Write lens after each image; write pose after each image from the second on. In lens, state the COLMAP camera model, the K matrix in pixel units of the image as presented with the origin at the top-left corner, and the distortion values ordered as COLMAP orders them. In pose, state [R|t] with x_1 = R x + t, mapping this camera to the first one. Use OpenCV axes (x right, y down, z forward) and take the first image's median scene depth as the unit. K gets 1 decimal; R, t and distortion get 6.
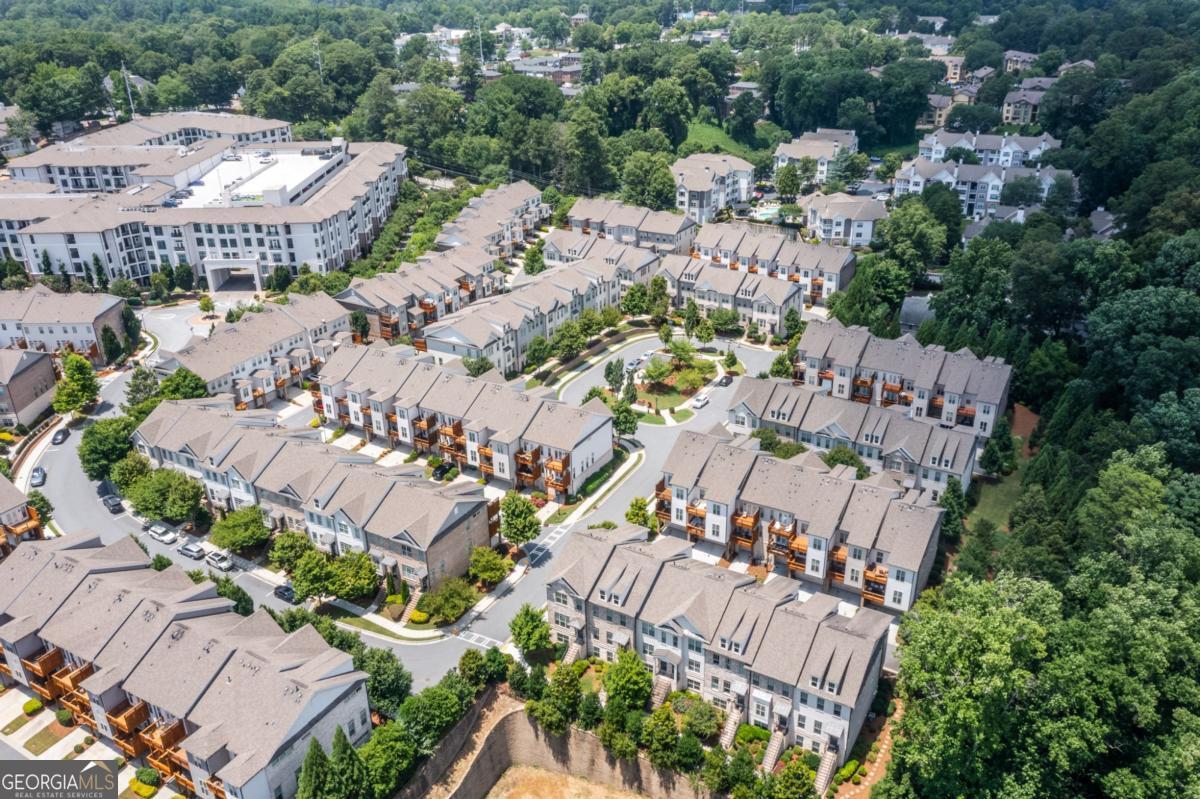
lens RADIAL K [[942.8, 0, 597.8], [0, 942.8, 399.3], [0, 0, 1]] dist [0.001789, 0.016904]
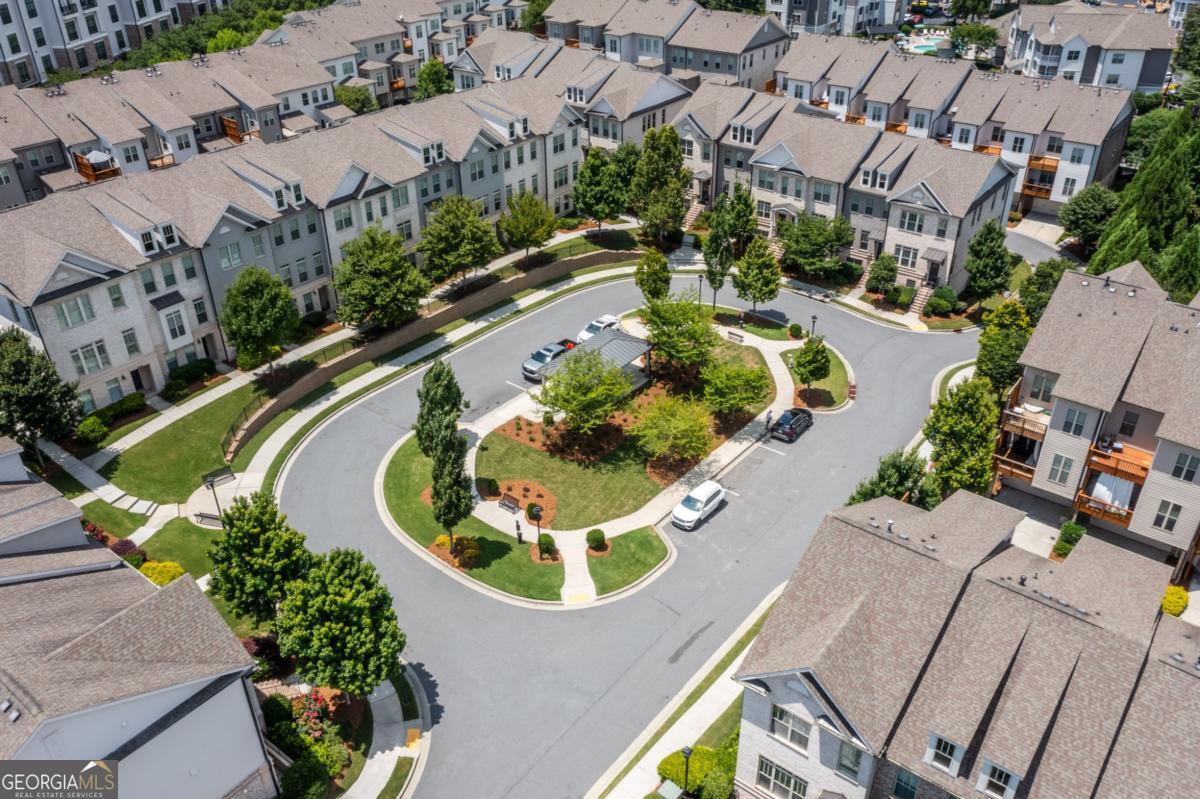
lens RADIAL K [[942.8, 0, 604.1], [0, 942.8, 400.1], [0, 0, 1]] dist [0.001789, 0.016904]
pose [[0.991380, 0.076524, -0.106351, 0.092603], [-0.063412, 0.990548, 0.121629, -0.060805], [0.114653, -0.113836, 0.986862, 0.577378]]
